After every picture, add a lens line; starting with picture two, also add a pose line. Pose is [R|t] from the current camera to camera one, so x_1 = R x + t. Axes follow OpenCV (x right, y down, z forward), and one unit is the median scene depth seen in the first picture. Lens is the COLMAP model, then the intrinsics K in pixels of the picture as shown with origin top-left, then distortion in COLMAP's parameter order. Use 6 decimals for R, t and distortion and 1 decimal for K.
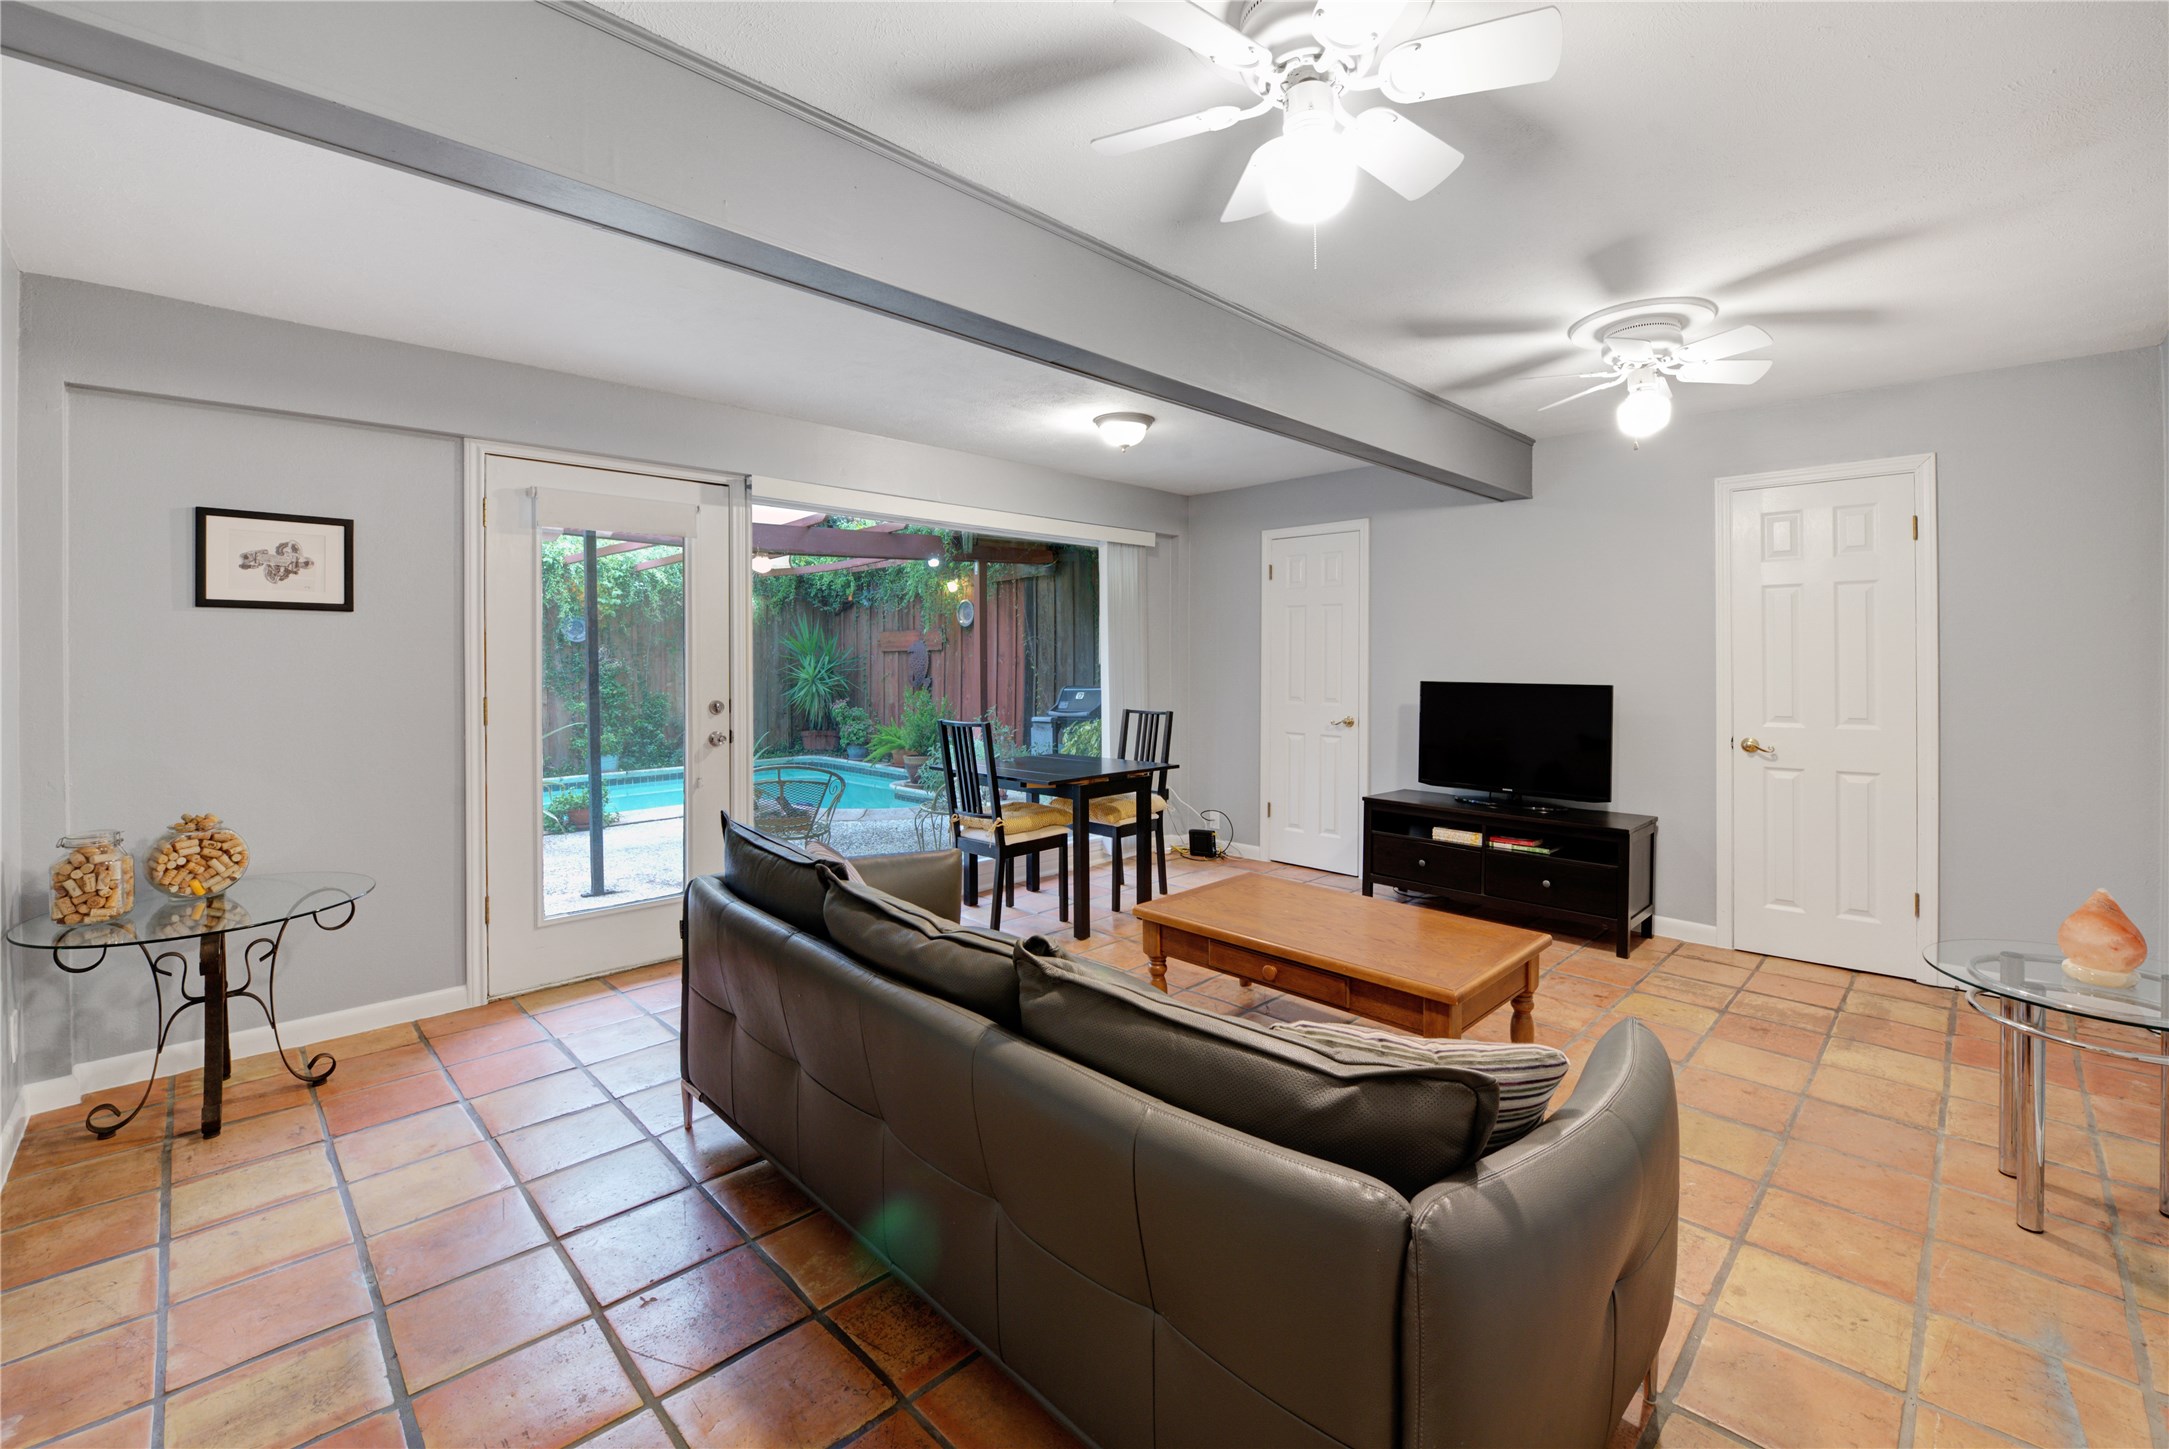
lens RADIAL K [[911.9, 0, 1111.4], [0, 911.9, 659.1], [0, 0, 1]] dist [0.000331, -0.000255]
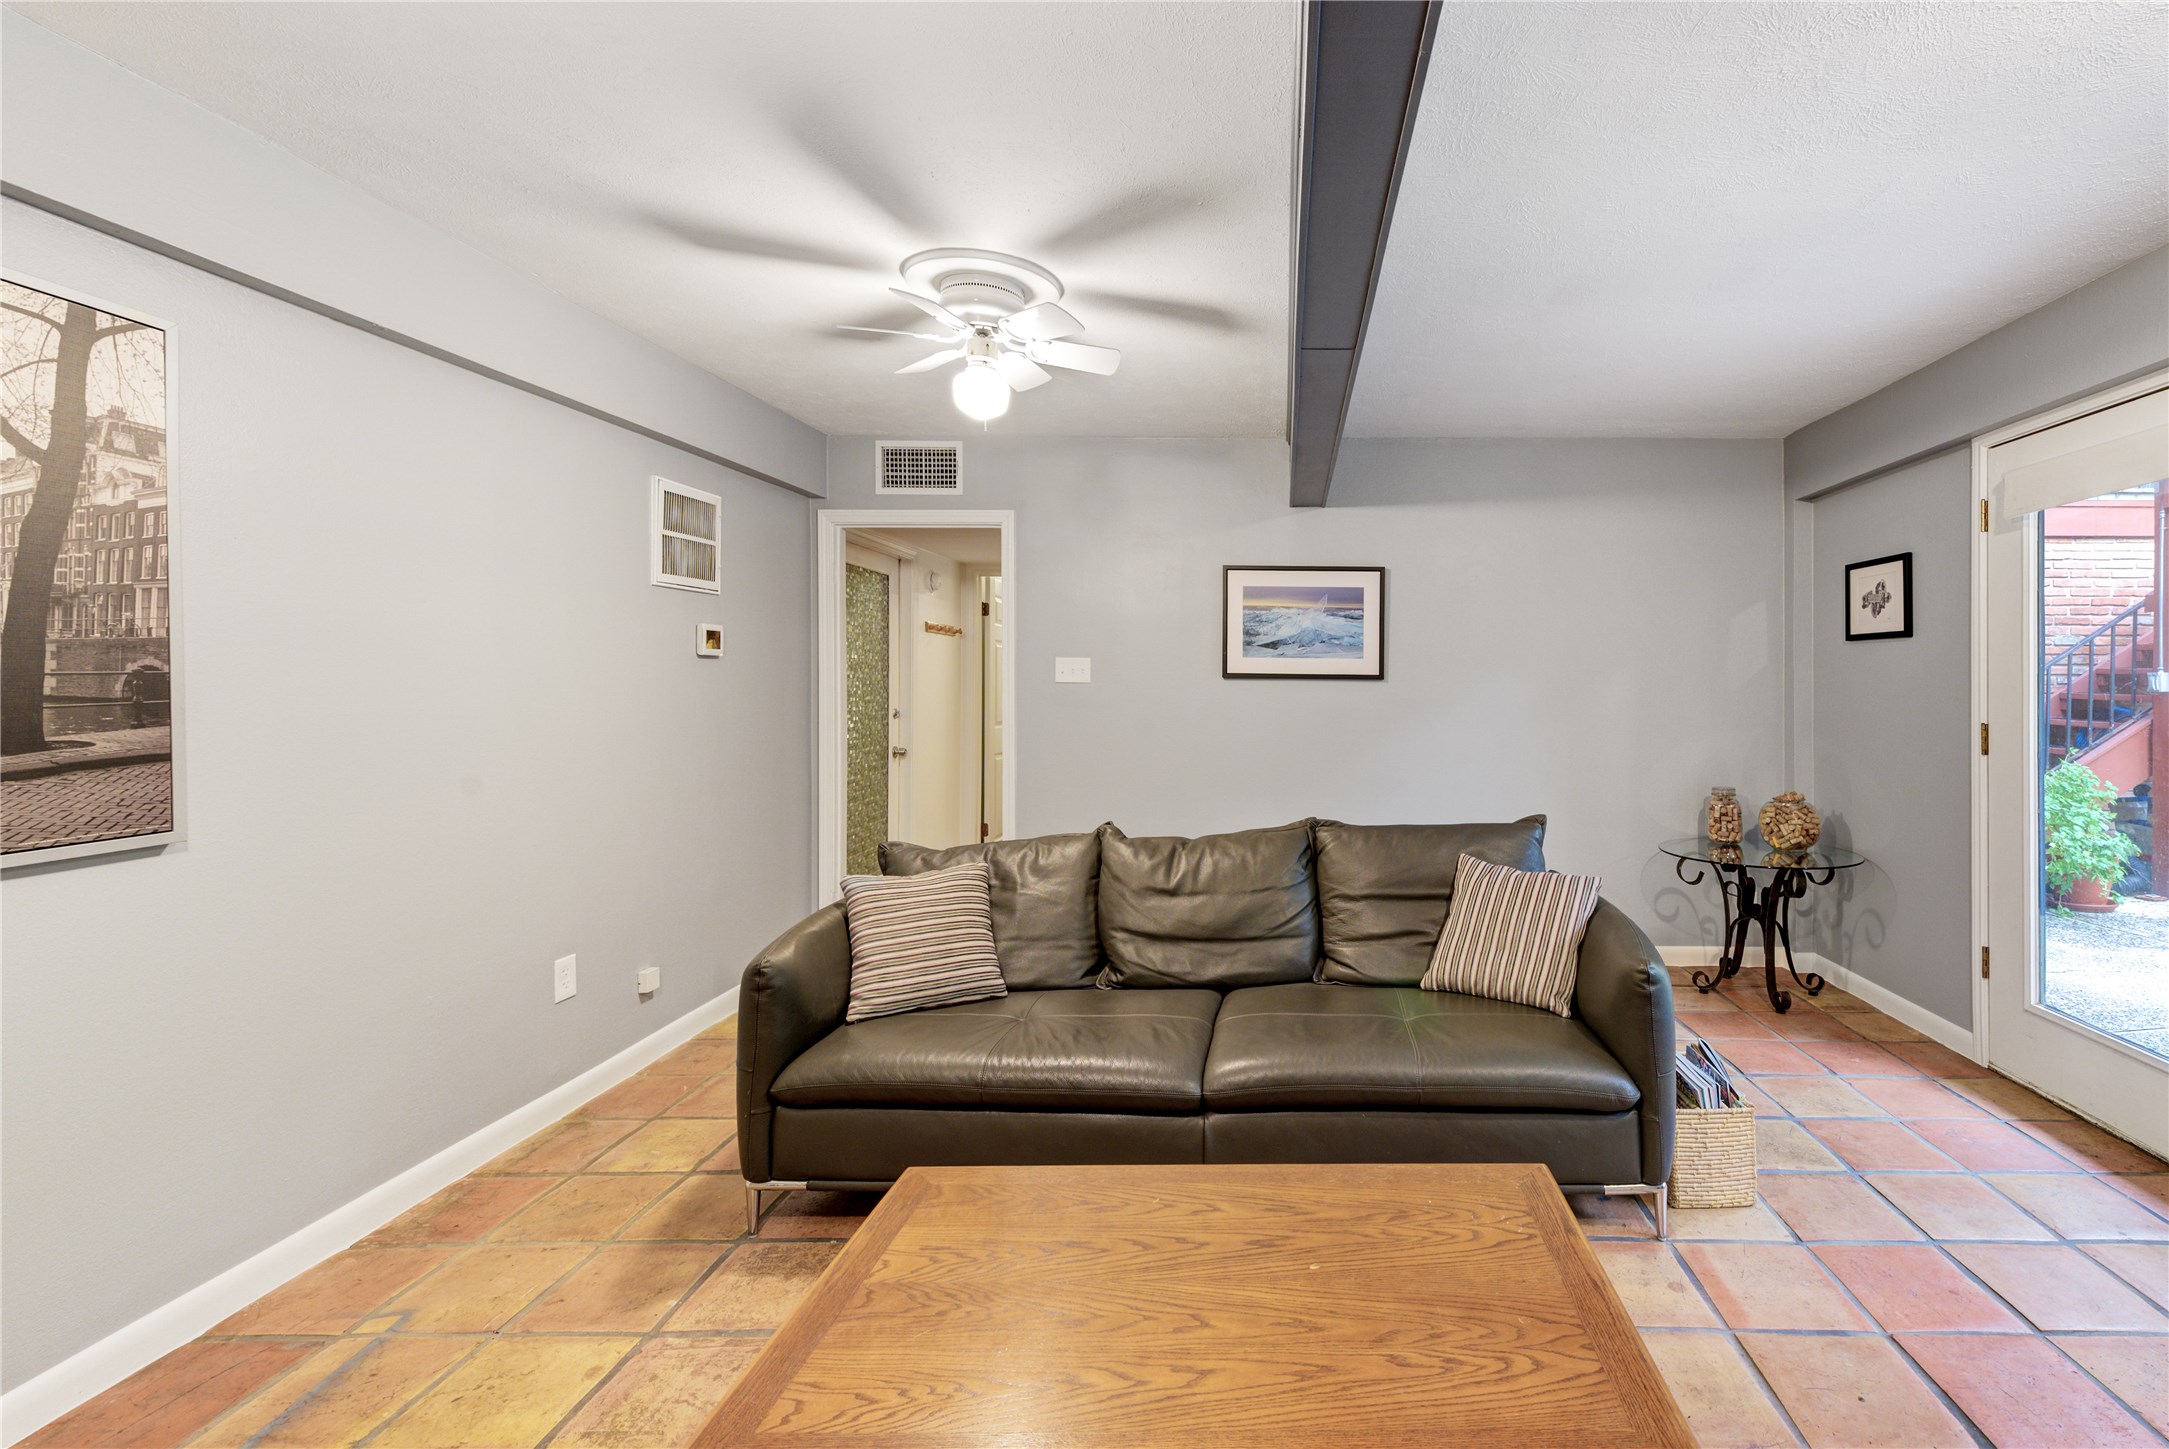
lens RADIAL K [[954.5, 0, 1267.5], [0, 954.5, 690.3], [0, 0, 1]] dist [0.002198, -0.001250]
pose [[-0.717140, 0.005723, -0.696906, 0.151504], [0.003896, 0.999984, 0.004202, 0.001053], [0.696919, 0.000298, -0.717150, 0.385309]]
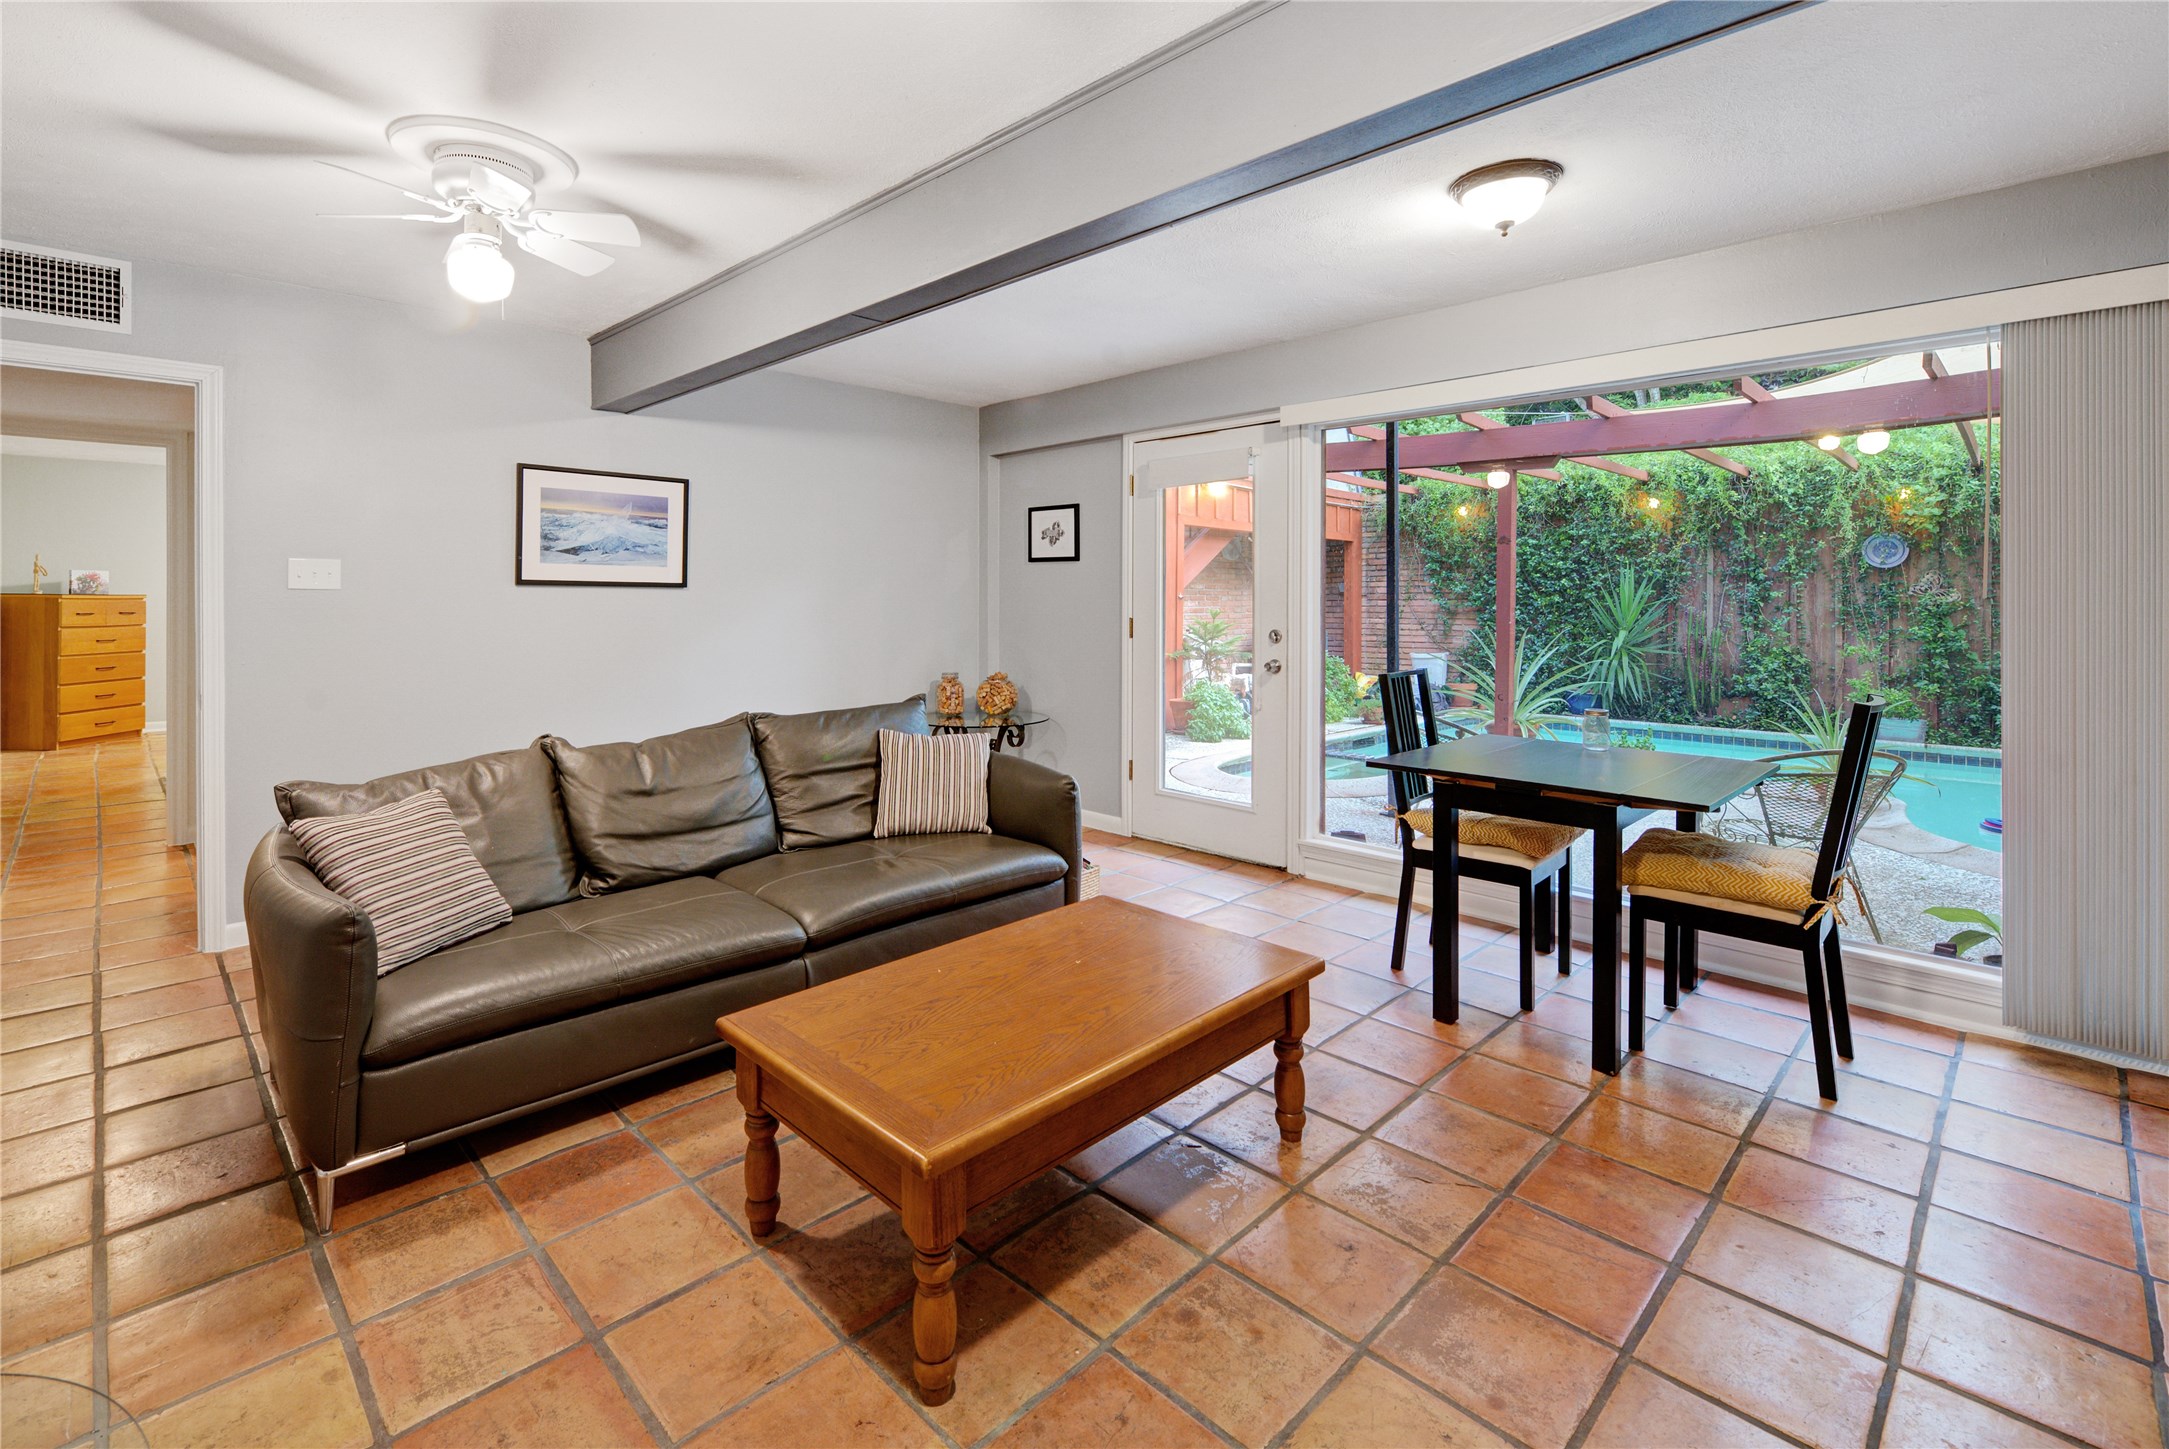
lens RADIAL K [[983.7, 0, 1022.8], [0, 983.7, 624.3], [0, 0, 1]] dist [0.002813, -0.000048]
pose [[-0.037350, 0.032766, -0.998765, 0.268050], [0.001418, 0.999463, 0.032736, 0.000589], [0.999301, -0.000194, -0.037376, 0.291056]]
